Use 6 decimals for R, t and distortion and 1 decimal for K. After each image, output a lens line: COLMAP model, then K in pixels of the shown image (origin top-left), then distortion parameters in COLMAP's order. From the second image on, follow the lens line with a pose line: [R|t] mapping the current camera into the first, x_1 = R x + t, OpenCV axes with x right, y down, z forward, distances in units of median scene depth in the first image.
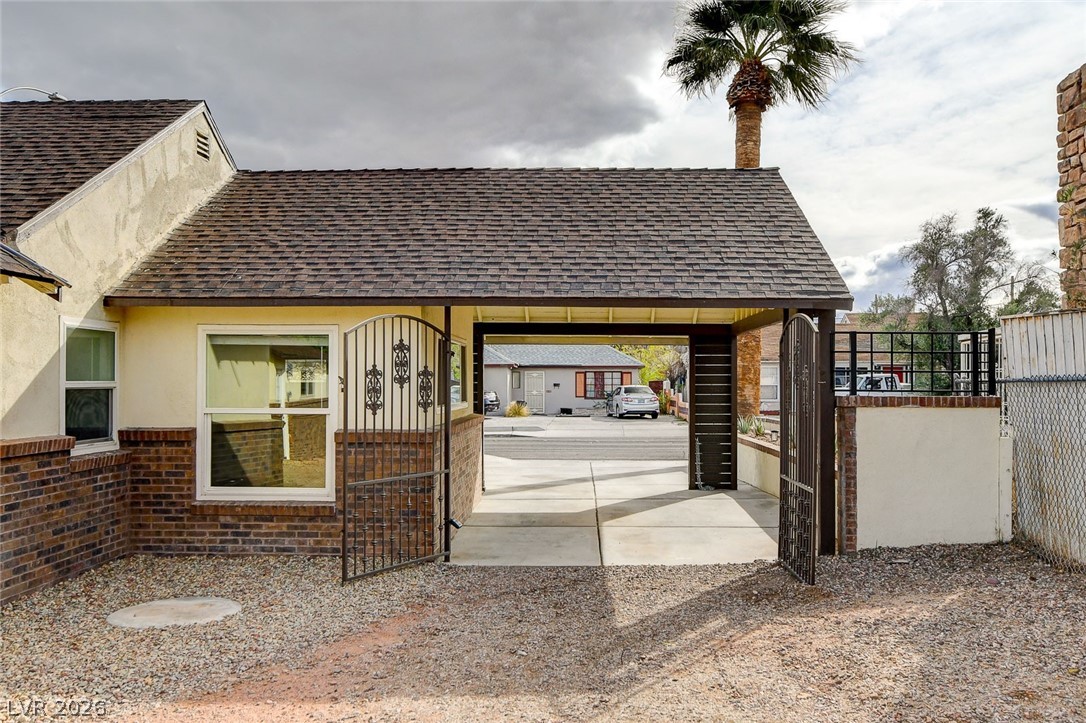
lens RADIAL K [[956.2, 0, 543.3], [0, 956.2, 366.5], [0, 0, 1]] dist [0.007011, 0.021934]
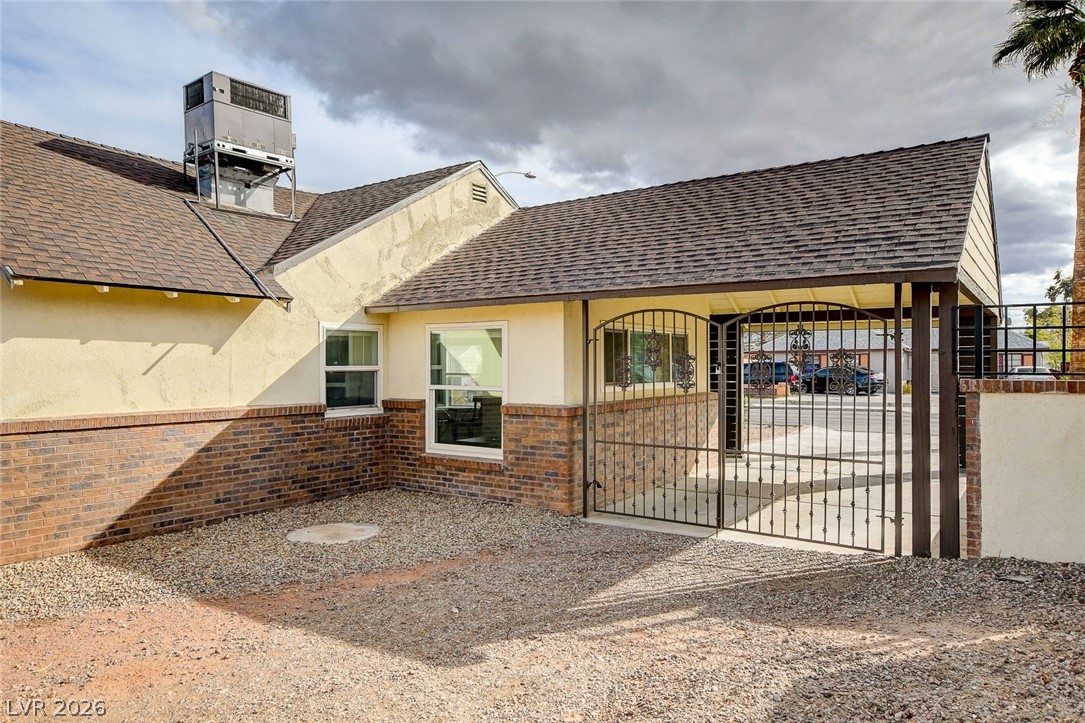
lens RADIAL K [[710.0, 0, 543.2], [0, 710.0, 359.5], [0, 0, 1]] dist [-0.009500, 0.006308]
pose [[0.839169, -0.008674, -0.543802, 0.338635], [0.013626, 0.999894, 0.005077, 0.003838], [0.543701, -0.011670, 0.839198, 0.244036]]
